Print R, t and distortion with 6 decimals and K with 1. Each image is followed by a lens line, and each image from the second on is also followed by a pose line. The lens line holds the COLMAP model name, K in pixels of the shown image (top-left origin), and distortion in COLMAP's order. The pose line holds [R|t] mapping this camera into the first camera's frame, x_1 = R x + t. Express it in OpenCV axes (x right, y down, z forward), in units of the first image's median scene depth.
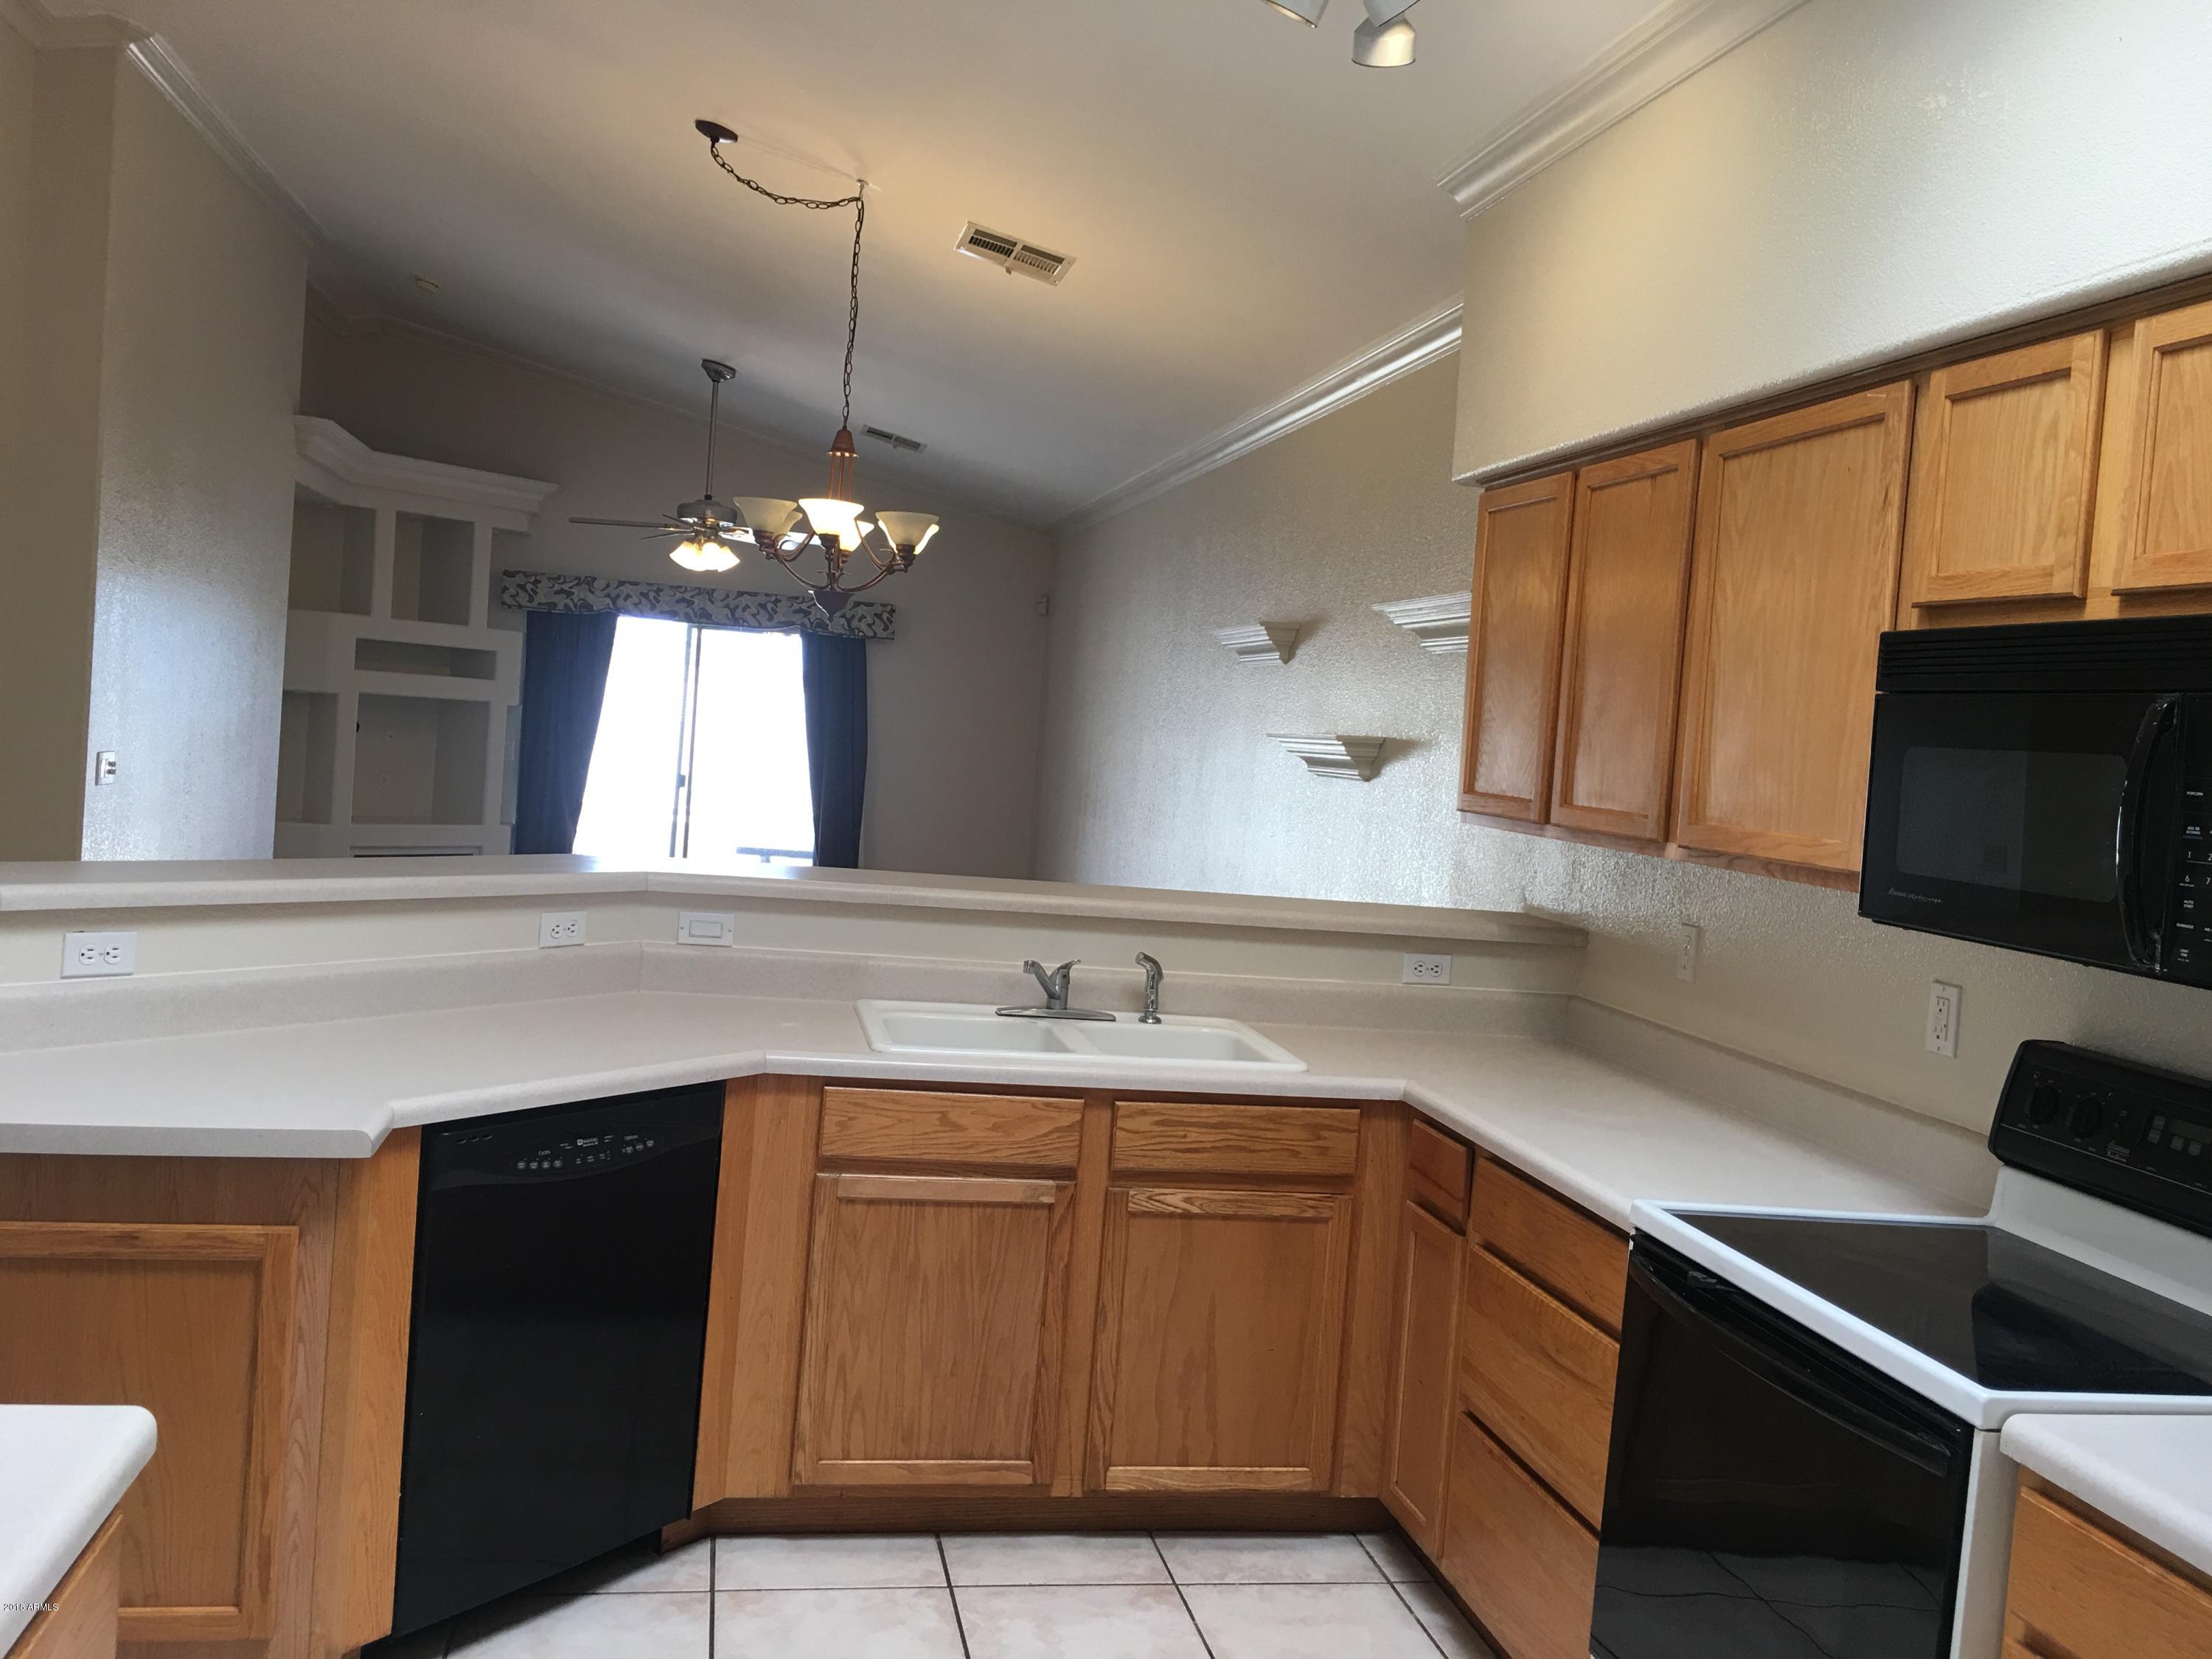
lens RADIAL K [[1903.6, 0, 1116.3], [0, 1903.6, 826.4], [0, 0, 1]] dist [0.051065, -0.031725]
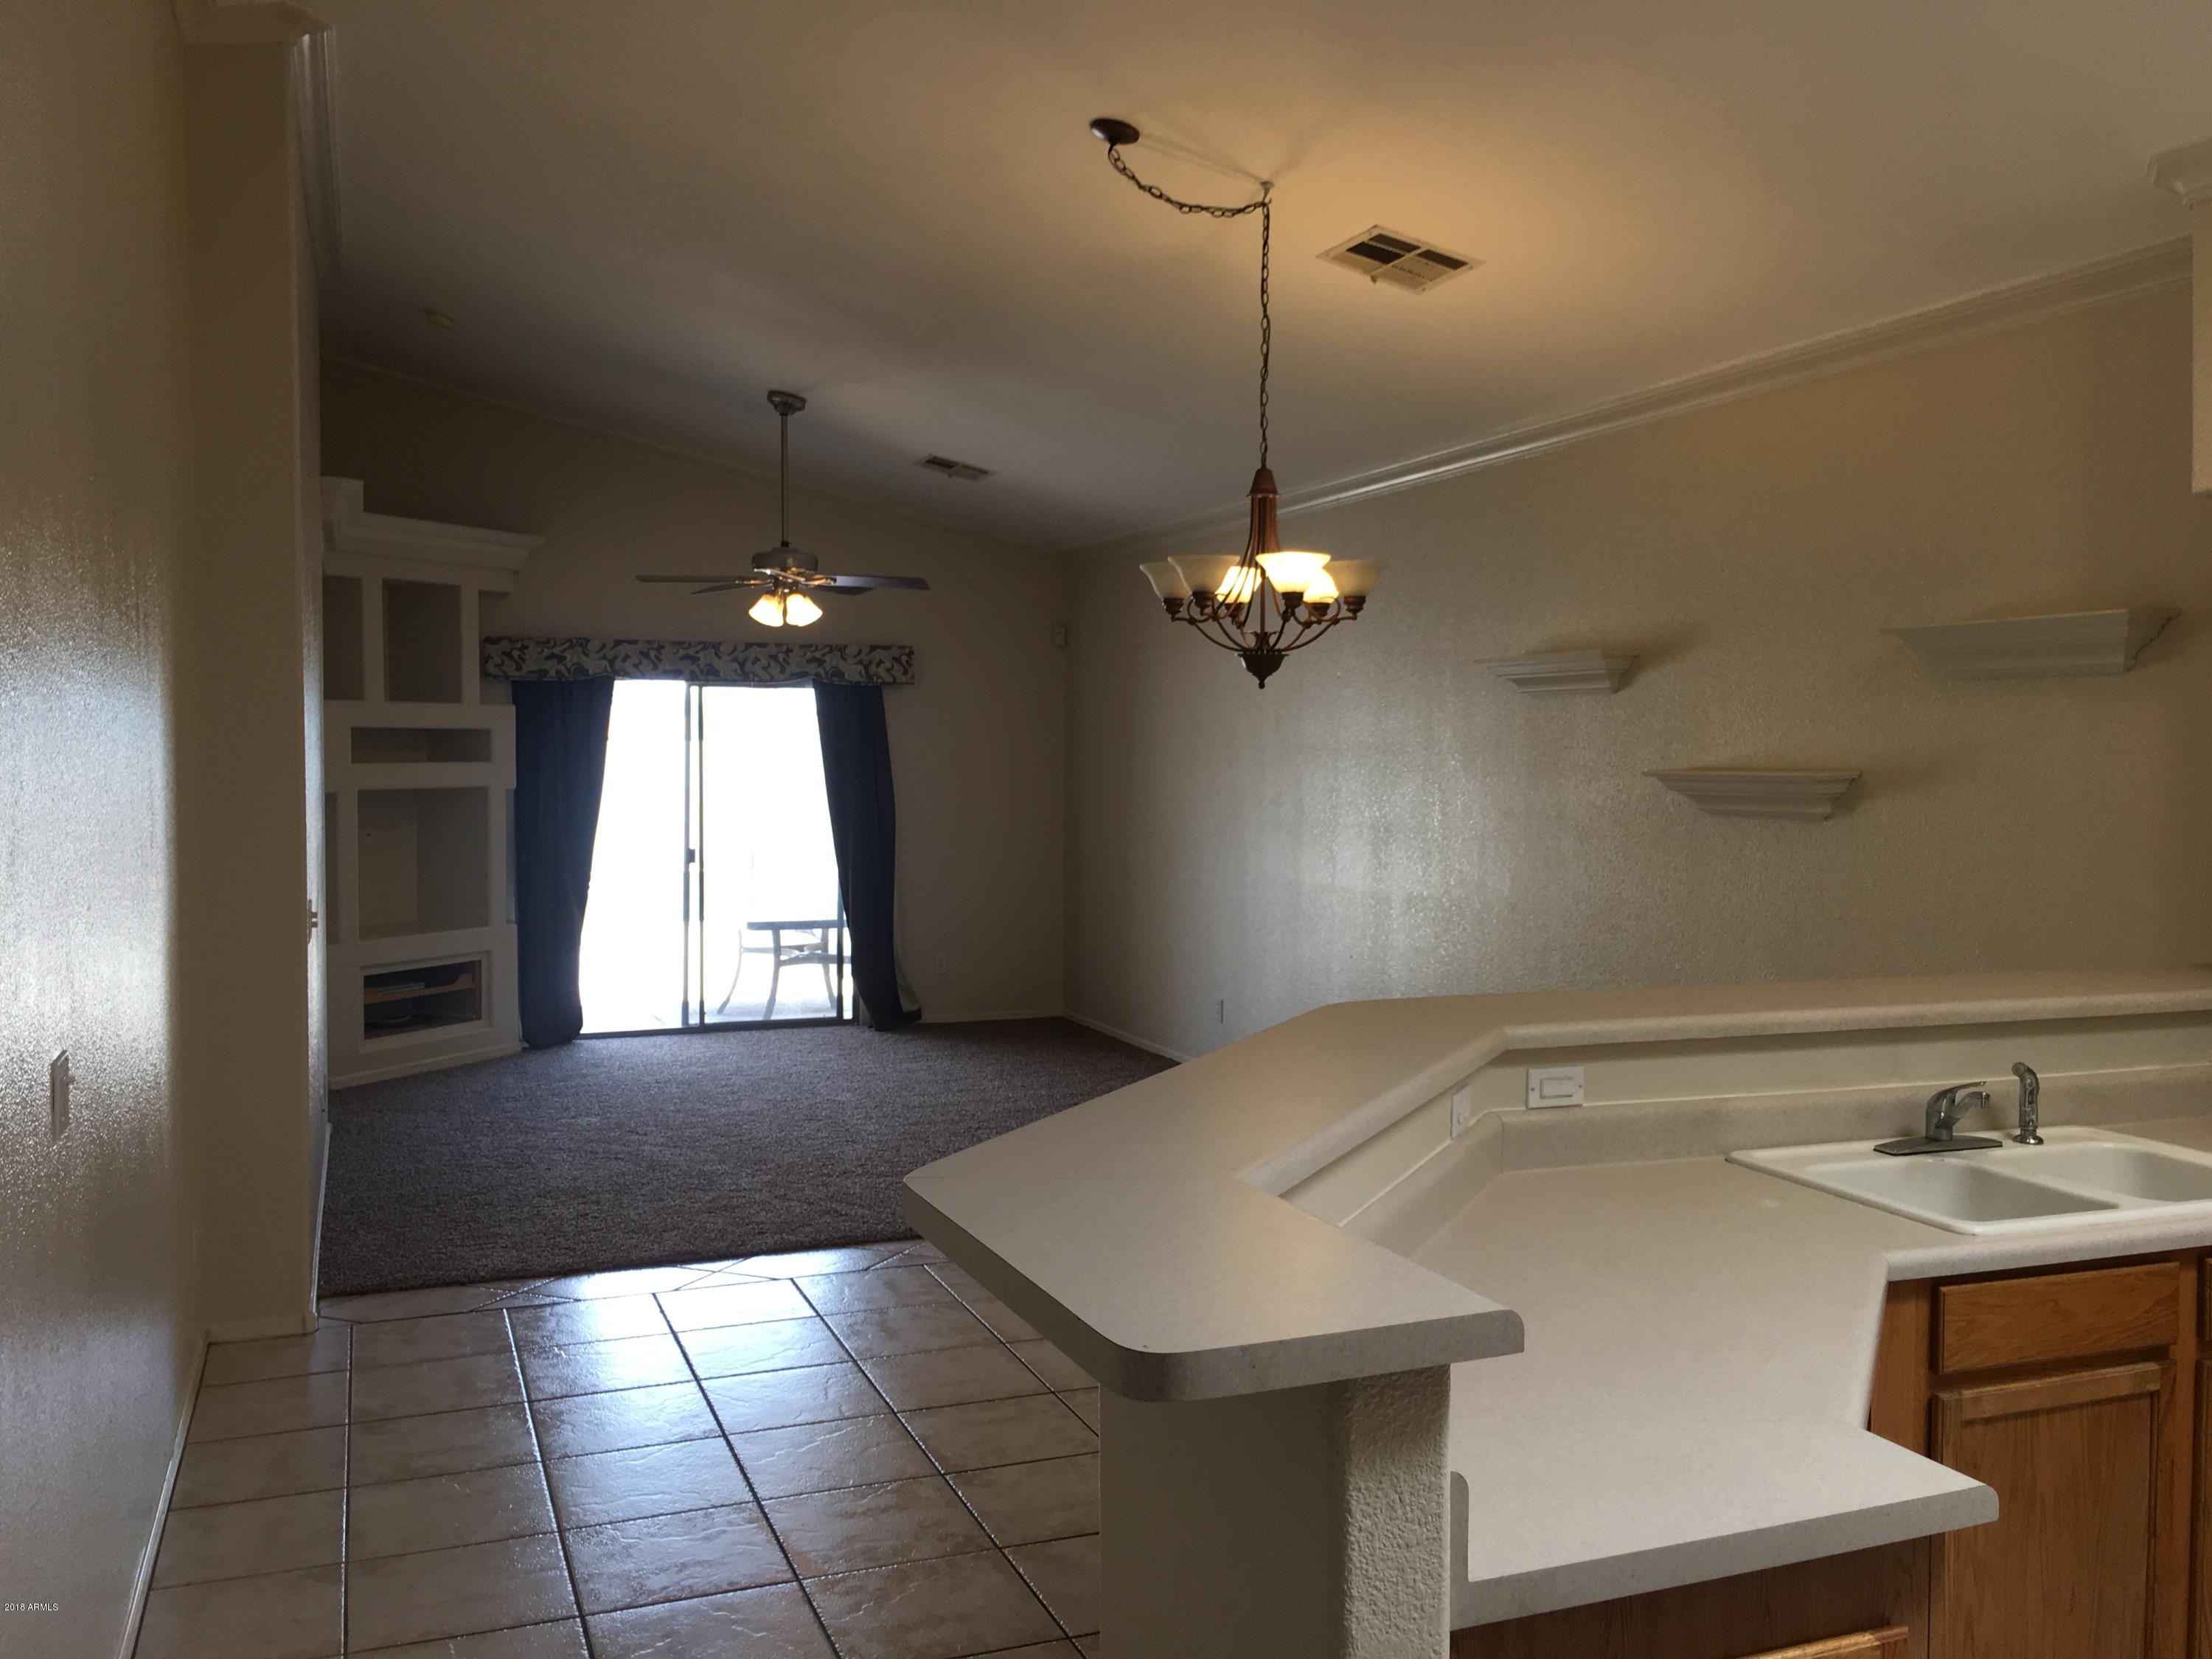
lens RADIAL K [[1903.6, 0, 1103.9], [0, 1903.6, 827.3], [0, 0, 1]] dist [0.051065, -0.031725]
pose [[0.982030, -0.081638, 0.170152, -0.199936], [0.081526, 0.996642, 0.007660, -0.029965], [-0.170206, 0.006350, 0.985388, 0.080823]]
